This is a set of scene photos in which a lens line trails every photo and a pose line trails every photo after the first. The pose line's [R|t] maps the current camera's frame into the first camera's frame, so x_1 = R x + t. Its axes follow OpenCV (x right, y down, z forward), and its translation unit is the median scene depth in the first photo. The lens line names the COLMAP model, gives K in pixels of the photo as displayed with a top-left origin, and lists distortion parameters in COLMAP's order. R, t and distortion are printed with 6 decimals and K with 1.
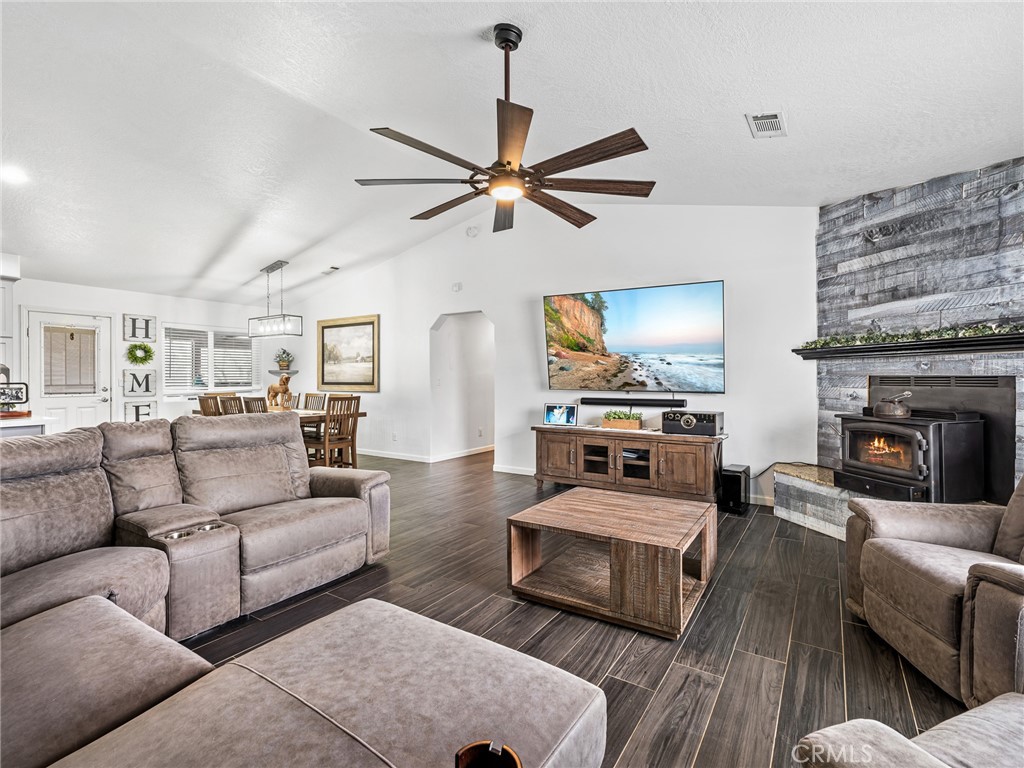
lens RADIAL K [[486.8, 0, 515.7], [0, 486.8, 375.1], [0, 0, 1]] dist [-0.000258, 0.000029]
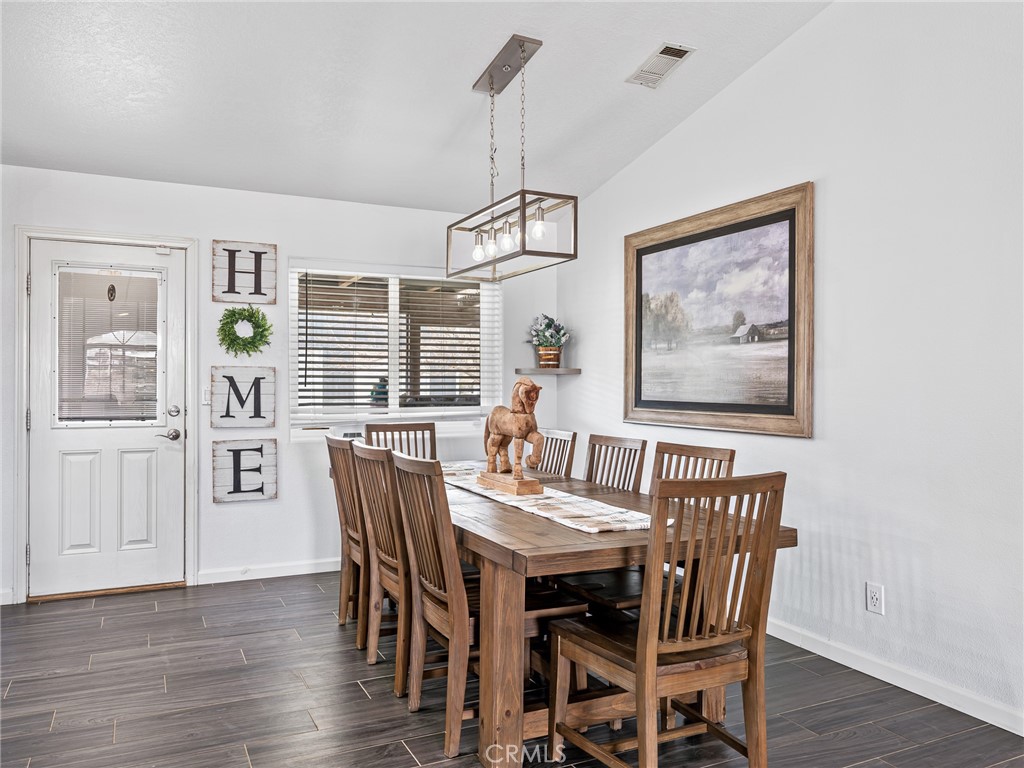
lens RADIAL K [[760.6, 0, 511.4], [0, 760.6, 381.9], [0, 0, 1]] dist [-0.002732, -0.000486]
pose [[0.855629, 0.006124, -0.517553, -0.214128], [-0.003569, 0.999976, 0.005932, -0.002559], [0.517577, -0.003229, 0.855631, 0.544137]]
